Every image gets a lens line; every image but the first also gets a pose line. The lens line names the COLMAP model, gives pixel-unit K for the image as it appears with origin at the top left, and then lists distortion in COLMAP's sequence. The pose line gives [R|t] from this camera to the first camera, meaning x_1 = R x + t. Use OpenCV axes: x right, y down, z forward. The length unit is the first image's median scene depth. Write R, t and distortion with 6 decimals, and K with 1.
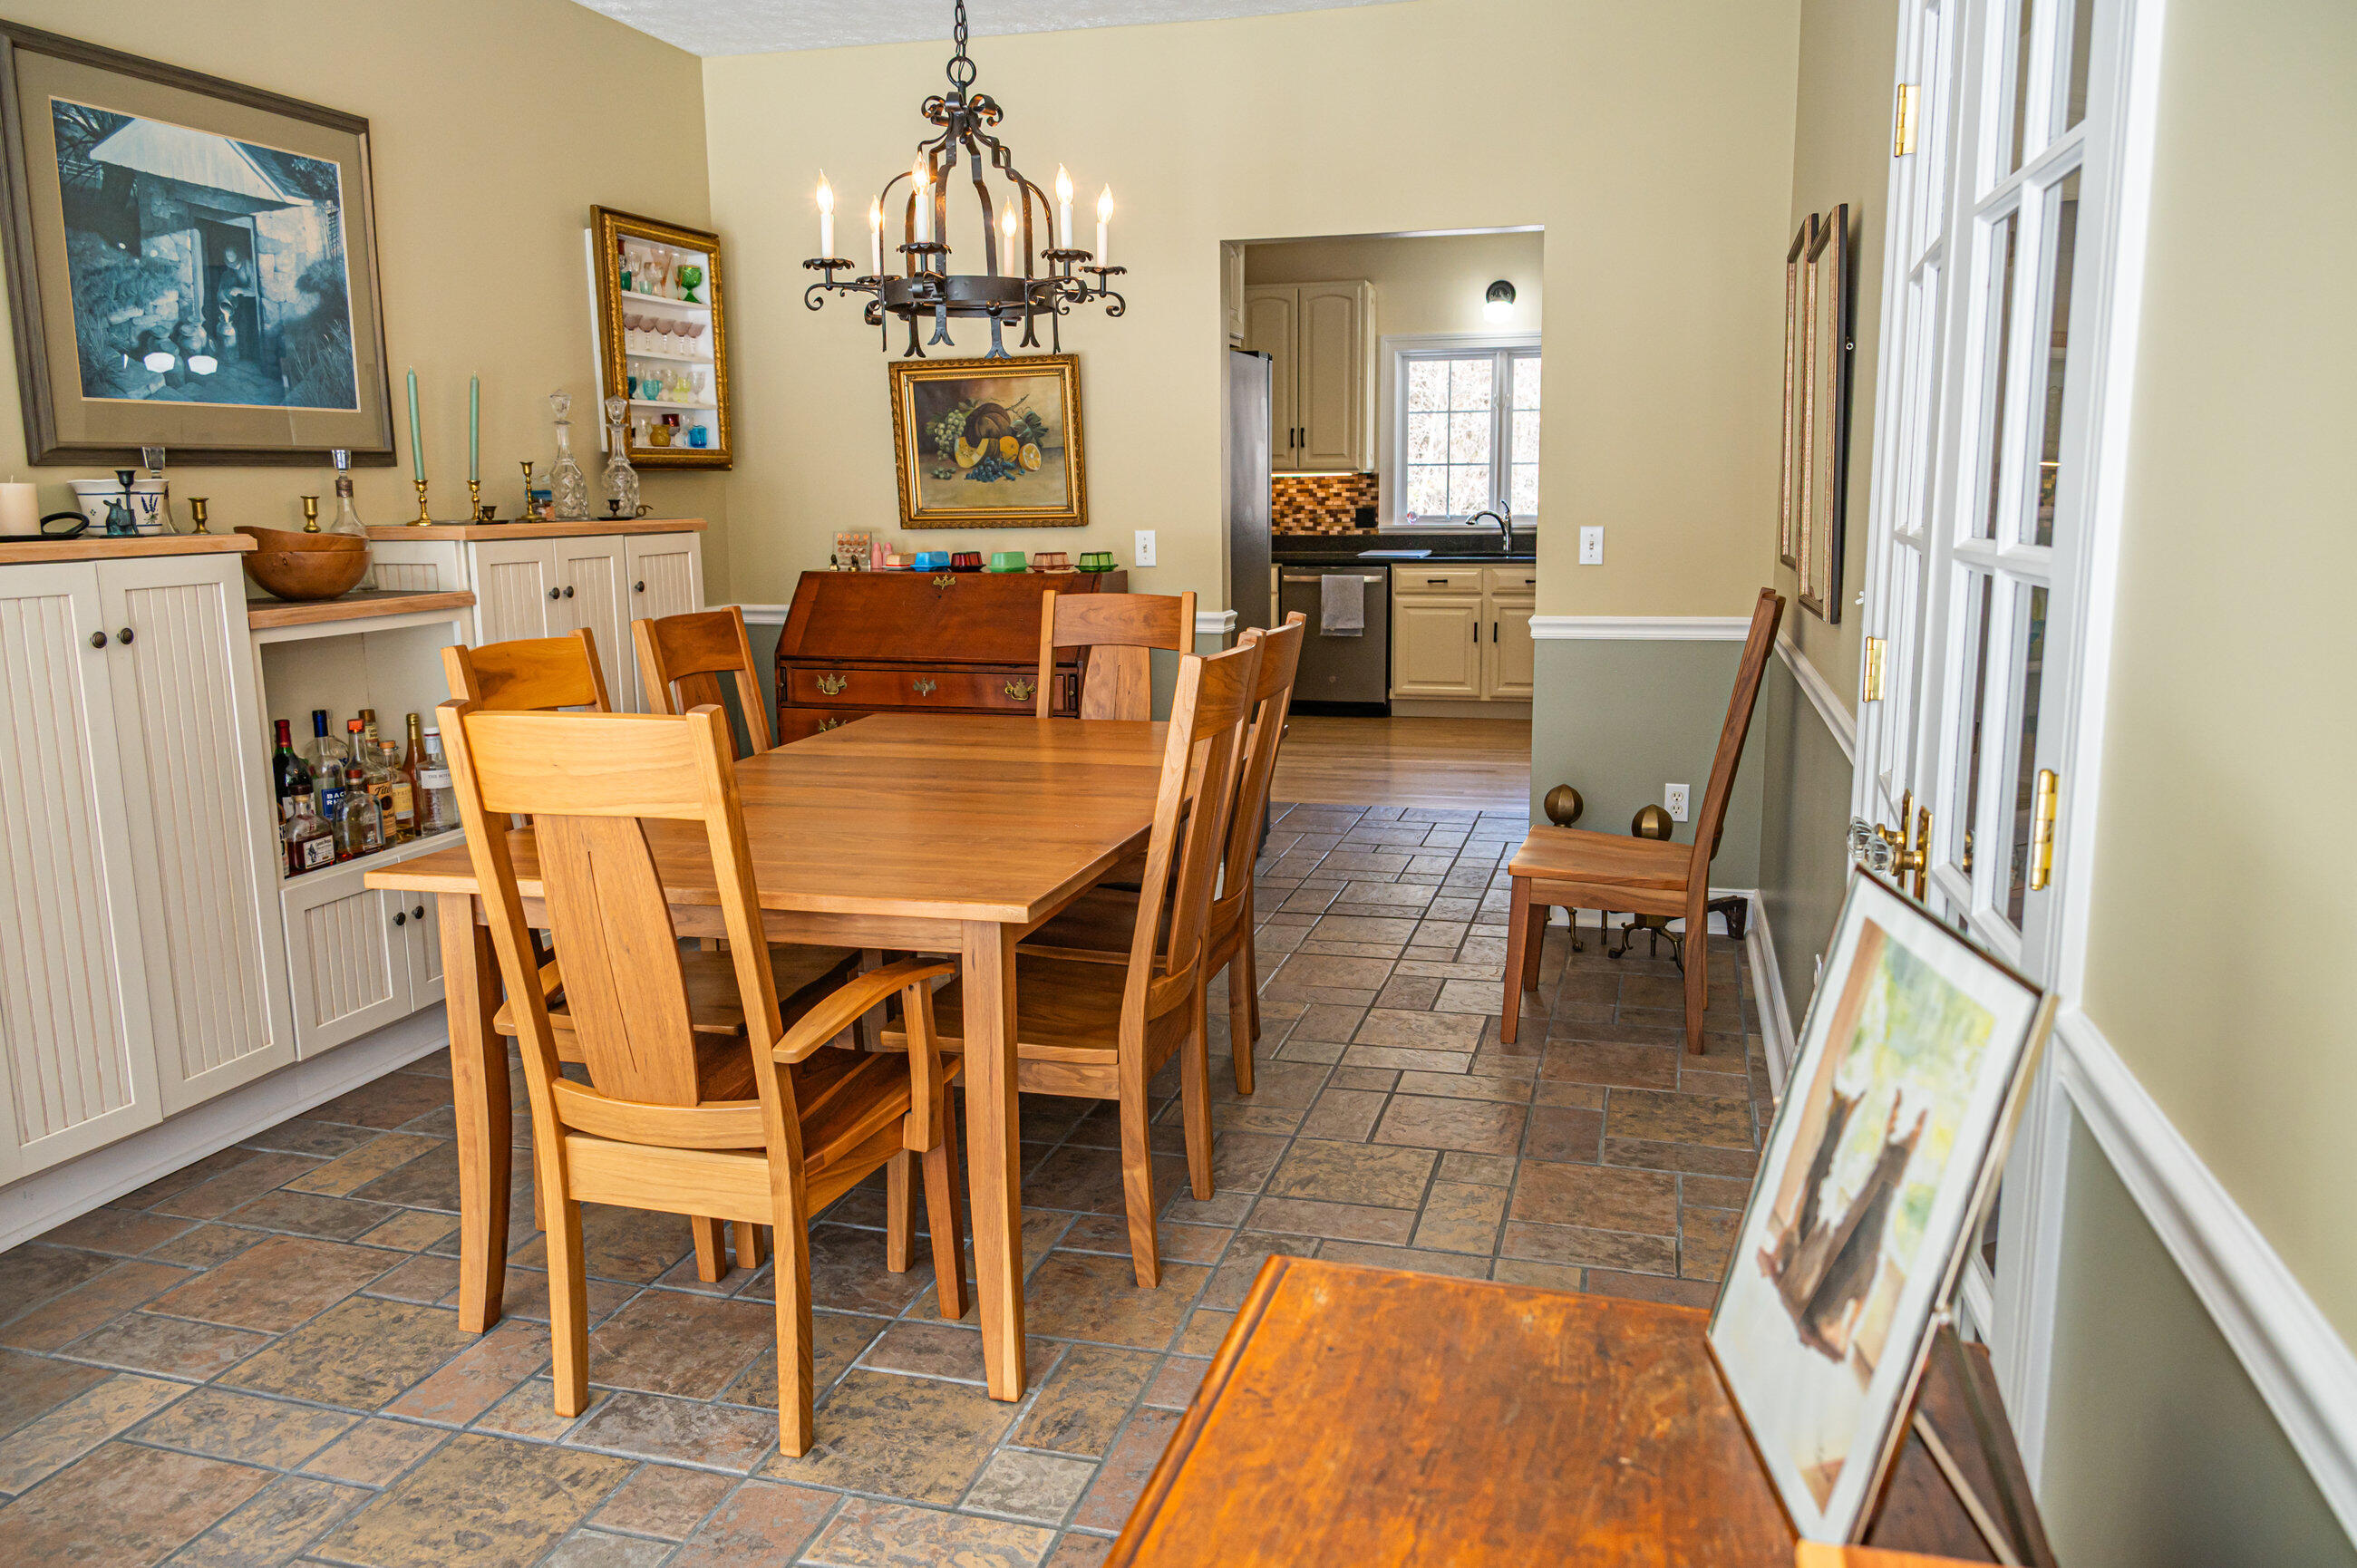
lens RADIAL K [[1714.2, 0, 1181.2], [0, 1714.2, 784.8], [0, 0, 1]] dist [0.006616, -0.017731]
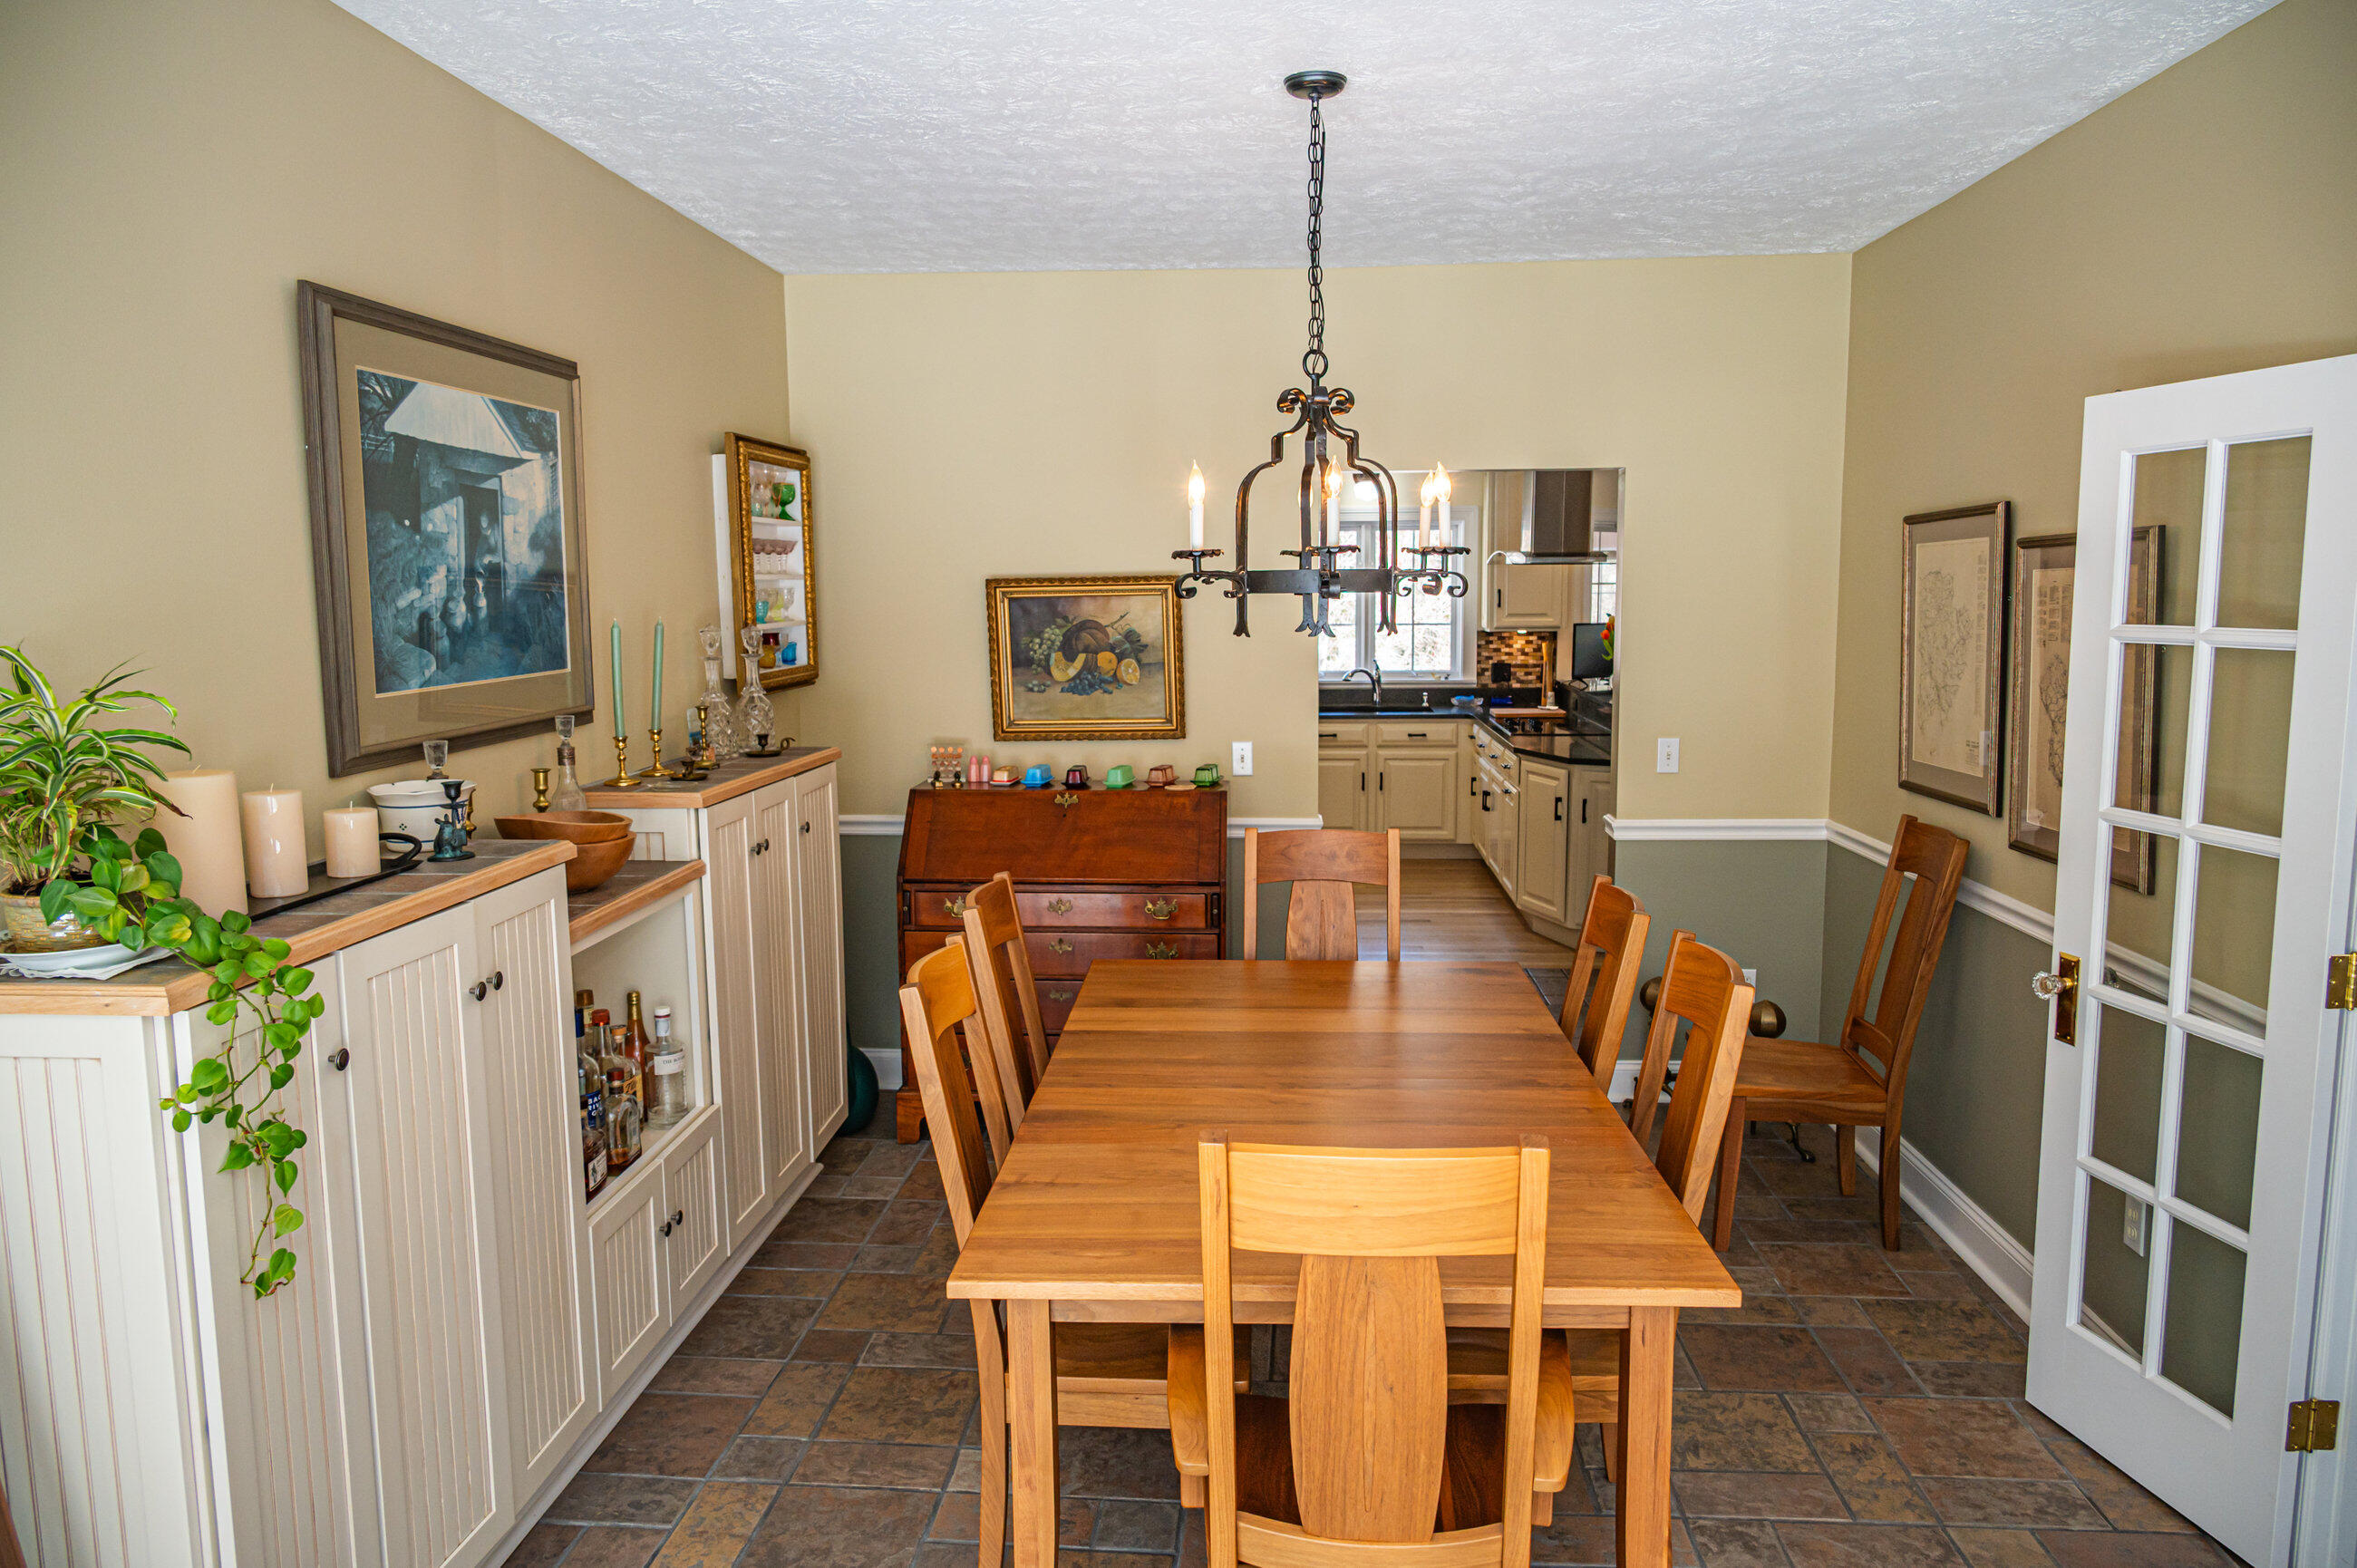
lens RADIAL K [[1573.9, 0, 1175.9], [0, 1573.9, 779.6], [0, 0, 1]] dist [-0.005219, -0.000155]
pose [[0.979557, -0.023668, 0.199770, -0.321995], [0.033616, 0.998350, -0.046551, -0.105215], [-0.198339, 0.052315, 0.978736, 0.096640]]
